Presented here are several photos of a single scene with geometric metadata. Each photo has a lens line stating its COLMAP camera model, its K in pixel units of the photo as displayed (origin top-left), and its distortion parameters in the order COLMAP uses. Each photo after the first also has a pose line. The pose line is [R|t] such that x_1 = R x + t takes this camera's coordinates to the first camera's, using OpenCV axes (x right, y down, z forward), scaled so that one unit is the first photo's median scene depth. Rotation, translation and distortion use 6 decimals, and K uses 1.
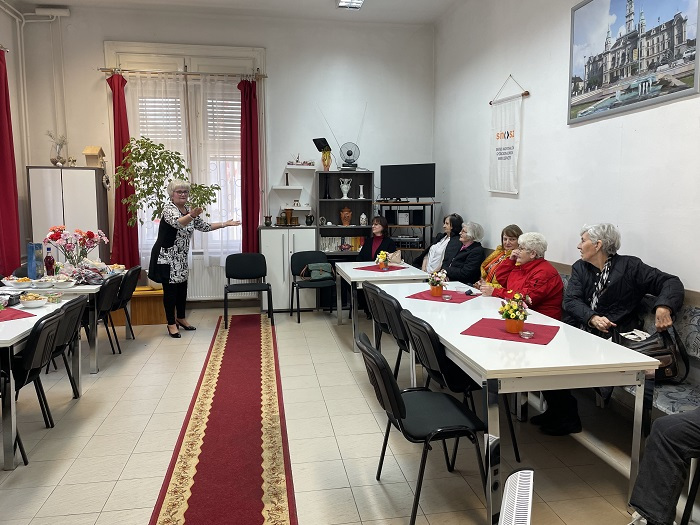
lens RADIAL K [[525.6, 0, 349.2], [0, 525.6, 262.9], [0, 0, 1]] dist [0.079245, -0.102056]
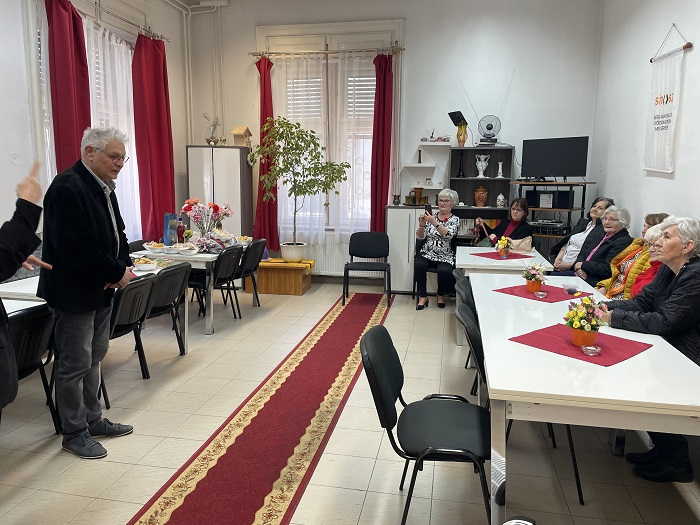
lens RADIAL K [[525.6, 0, 347.9], [0, 525.6, 258.4], [0, 0, 1]] dist [0.079245, -0.102056]
pose [[0.936708, 0.064599, -0.344101, 0.108220], [-0.054179, 0.997737, 0.039821, -0.005421], [0.345895, -0.018657, 0.938088, 0.056231]]
